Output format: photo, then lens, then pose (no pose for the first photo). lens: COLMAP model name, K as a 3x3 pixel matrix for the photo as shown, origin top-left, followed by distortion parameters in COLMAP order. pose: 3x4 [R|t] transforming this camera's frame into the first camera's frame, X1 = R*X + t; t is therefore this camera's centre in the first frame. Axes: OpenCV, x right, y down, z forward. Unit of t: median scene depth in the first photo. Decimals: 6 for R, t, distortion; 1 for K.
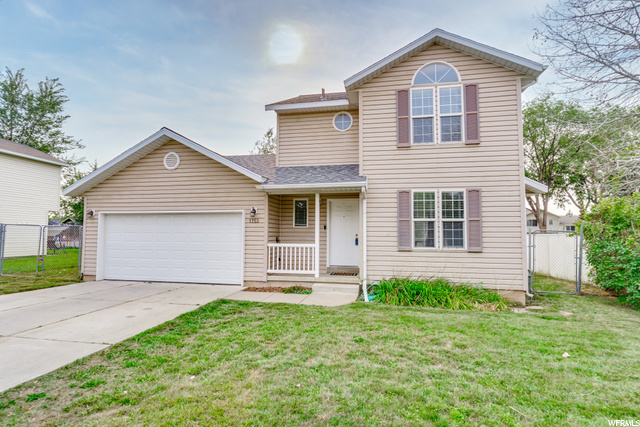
lens RADIAL K [[325.1, 0, 317.6], [0, 325.1, 215.3], [0, 0, 1]] dist [-0.002305, 0.000699]
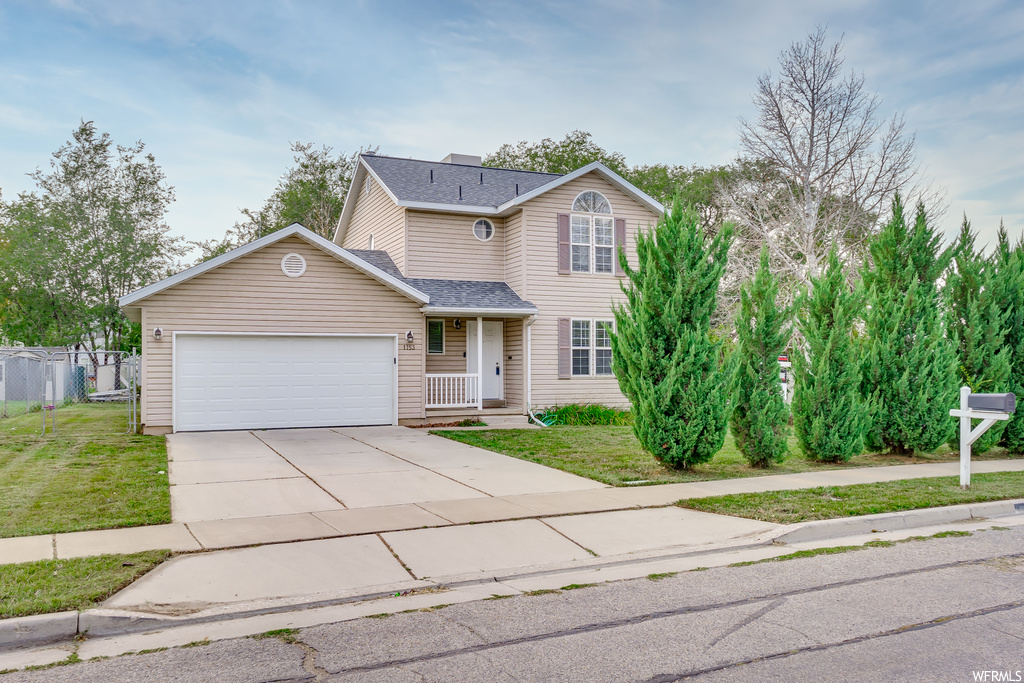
lens RADIAL K [[775.9, 0, 512.0], [0, 775.9, 341.5], [0, 0, 1]] dist [0.002963, 0.000155]
pose [[0.825027, 0.008815, 0.565025, -1.188606], [-0.030390, 0.999123, 0.028787, -0.067911], [-0.564276, -0.040921, 0.824572, -0.855032]]
